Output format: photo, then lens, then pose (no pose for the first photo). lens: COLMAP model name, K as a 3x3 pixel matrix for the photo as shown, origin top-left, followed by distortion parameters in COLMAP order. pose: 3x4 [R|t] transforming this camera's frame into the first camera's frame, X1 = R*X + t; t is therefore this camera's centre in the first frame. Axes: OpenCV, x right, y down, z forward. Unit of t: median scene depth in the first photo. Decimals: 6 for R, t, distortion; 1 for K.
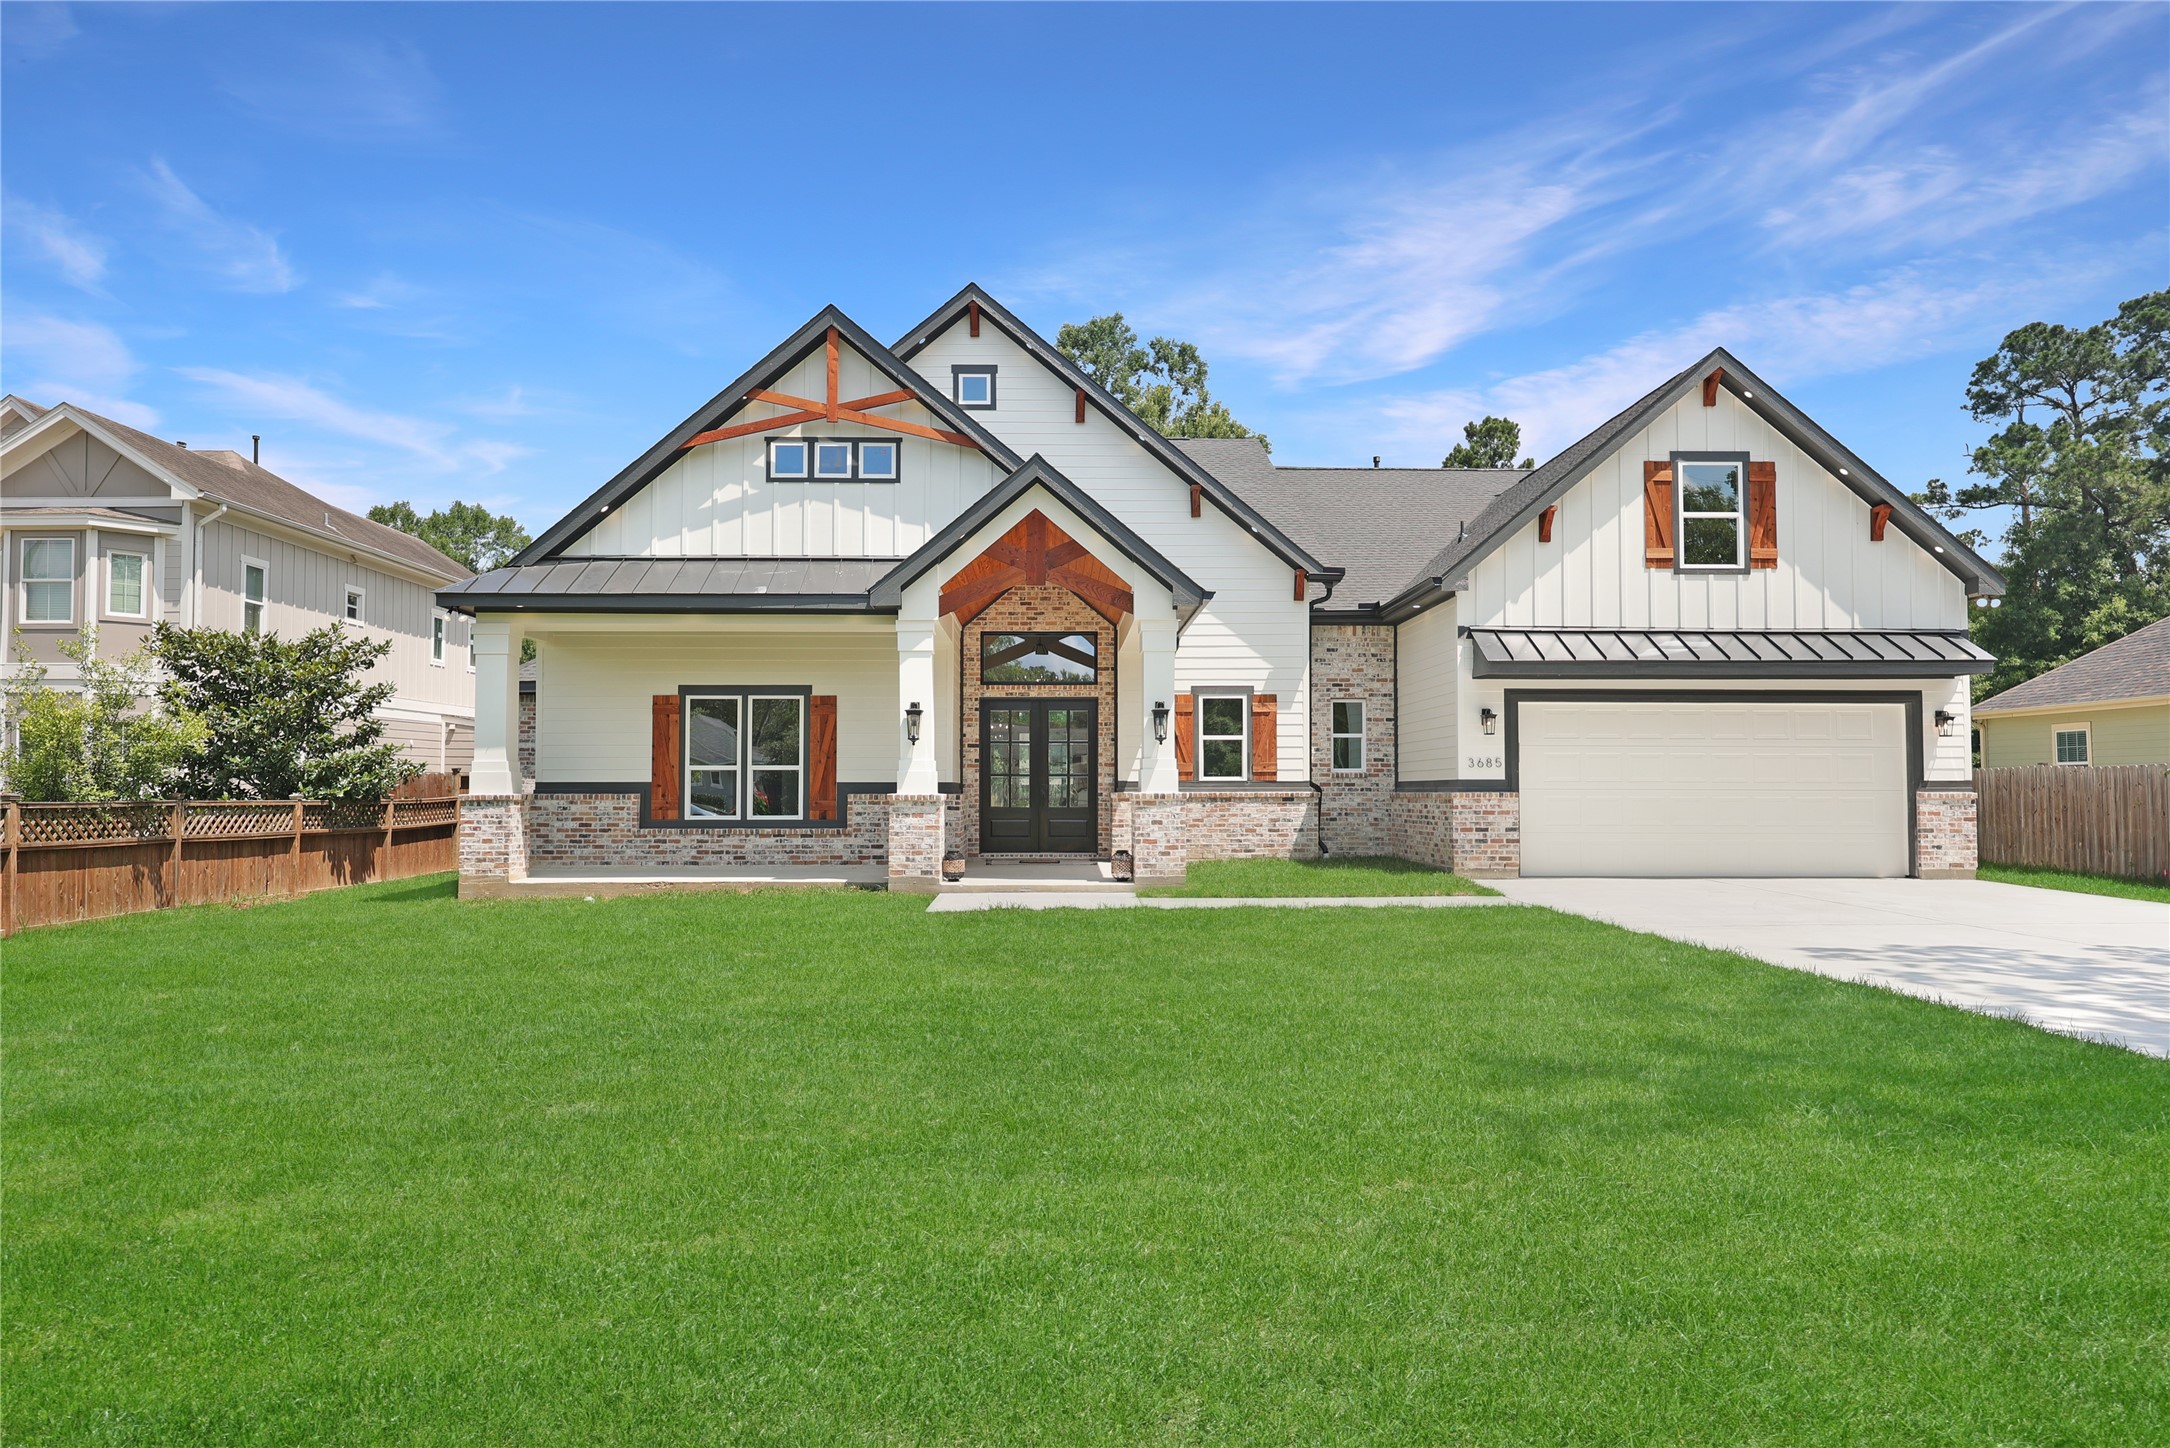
lens RADIAL K [[1266.2, 0, 1083.4], [0, 1266.2, 762.6], [0, 0, 1]] dist [0.000402, 0.001231]
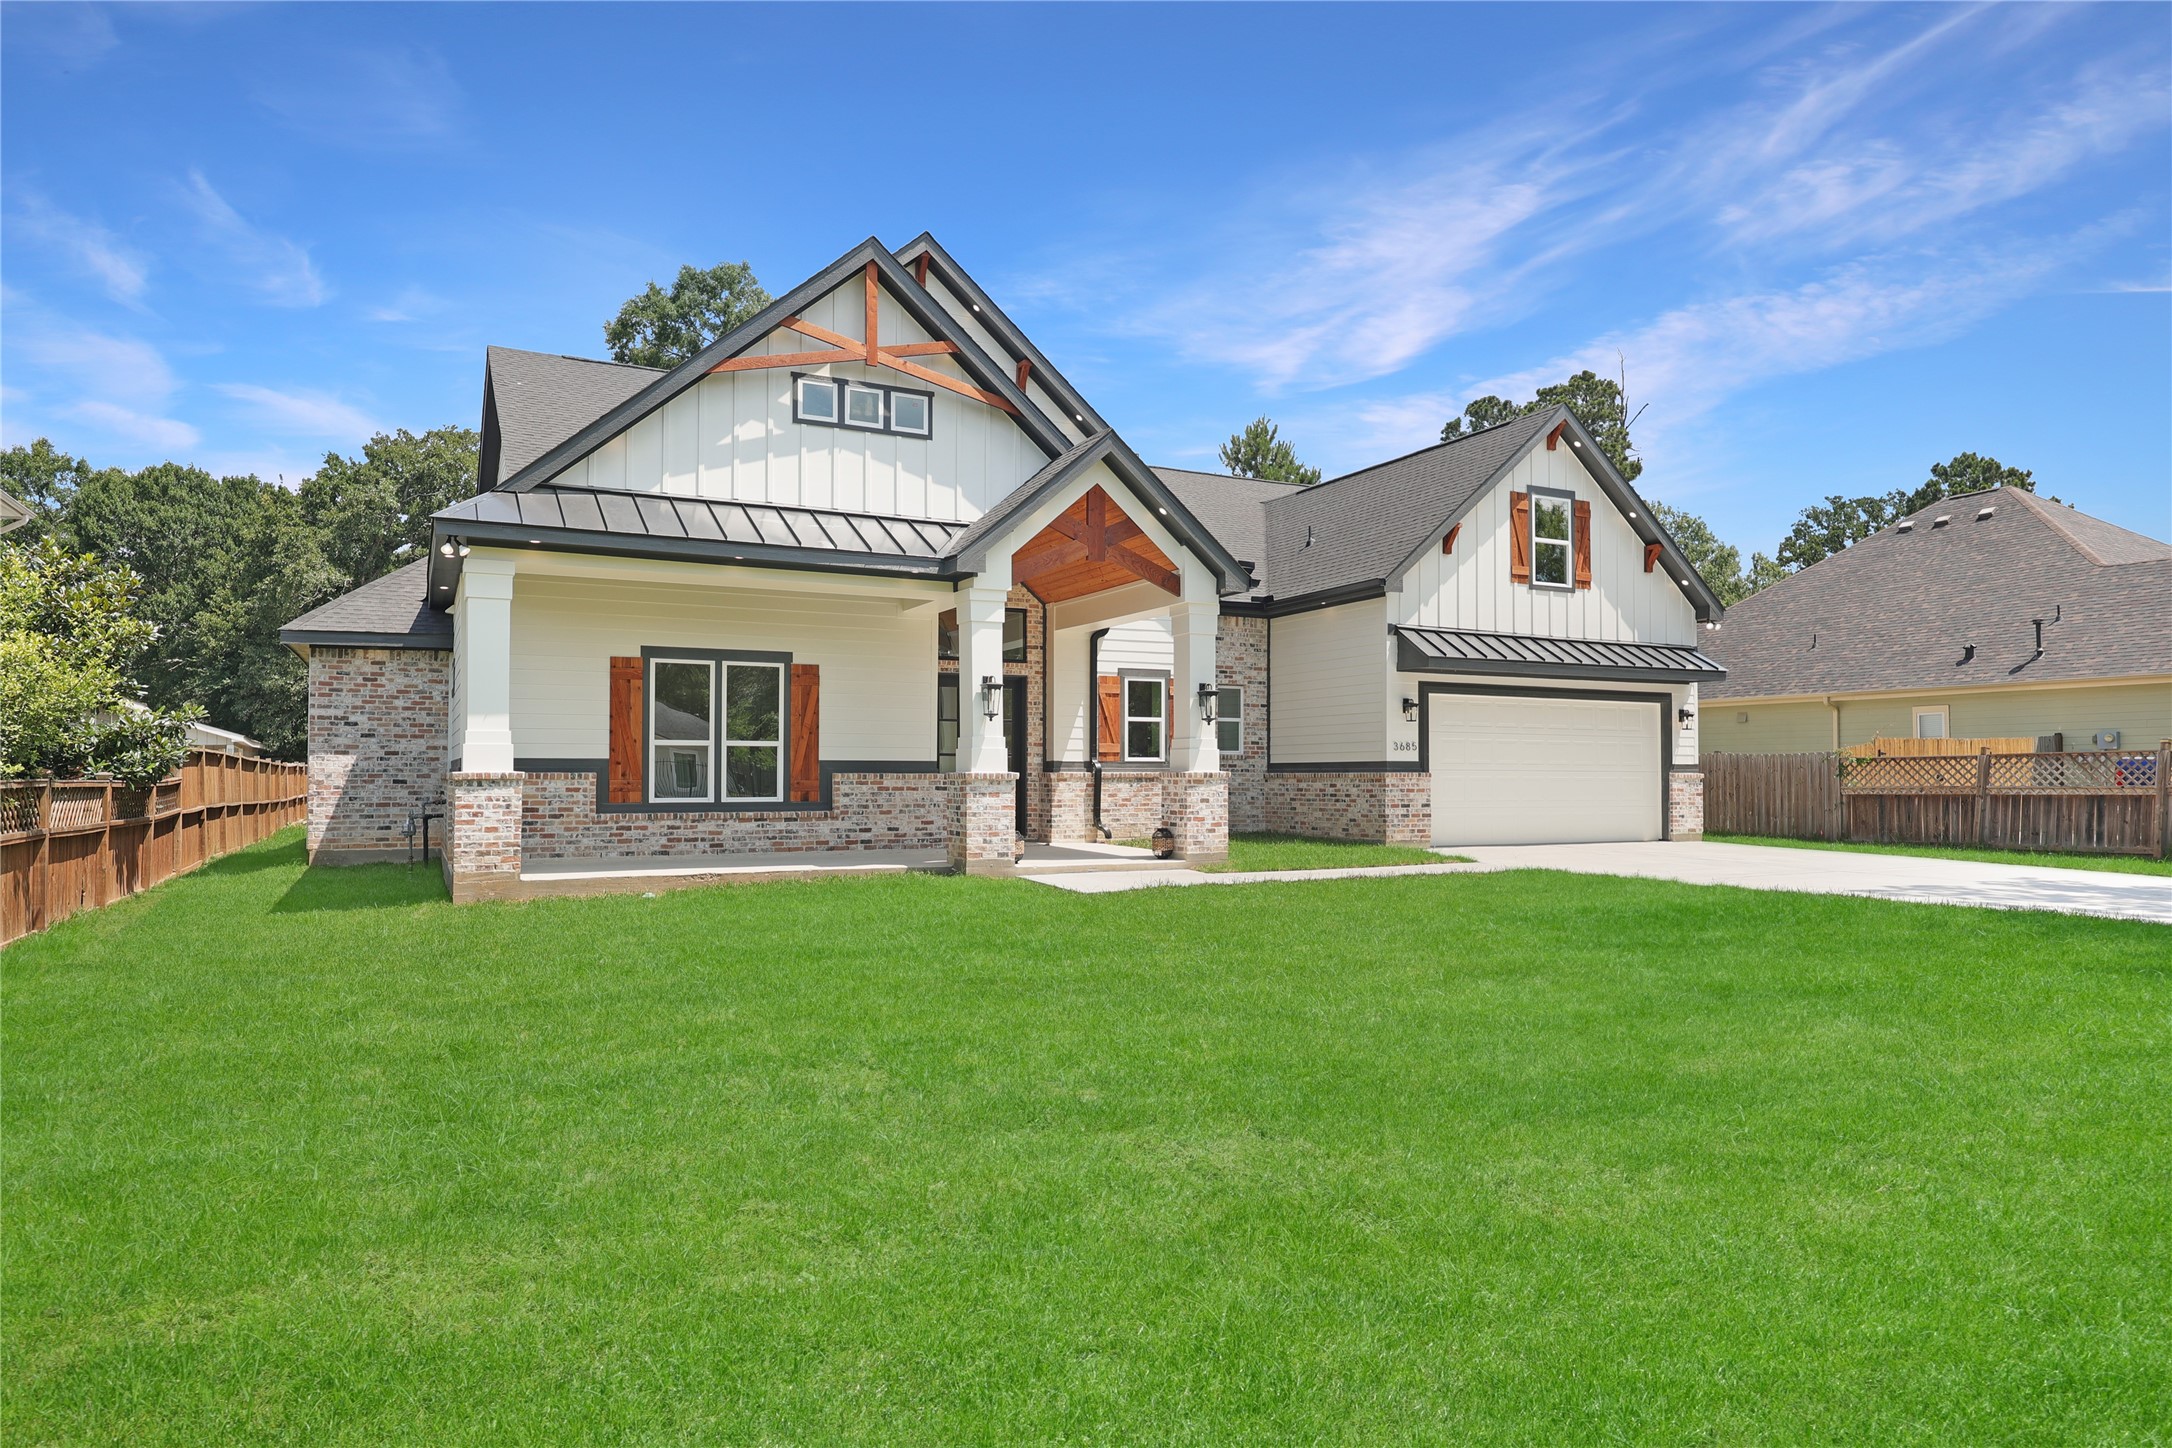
lens RADIAL K [[1300.5, 0, 1034.3], [0, 1300.5, 762.9], [0, 0, 1]] dist [-0.003392, -0.000345]
pose [[0.904977, 0.005215, 0.425429, -0.468404], [-0.010233, 0.999902, 0.009512, 0.007230], [-0.425338, -0.012961, 0.904942, 0.092900]]
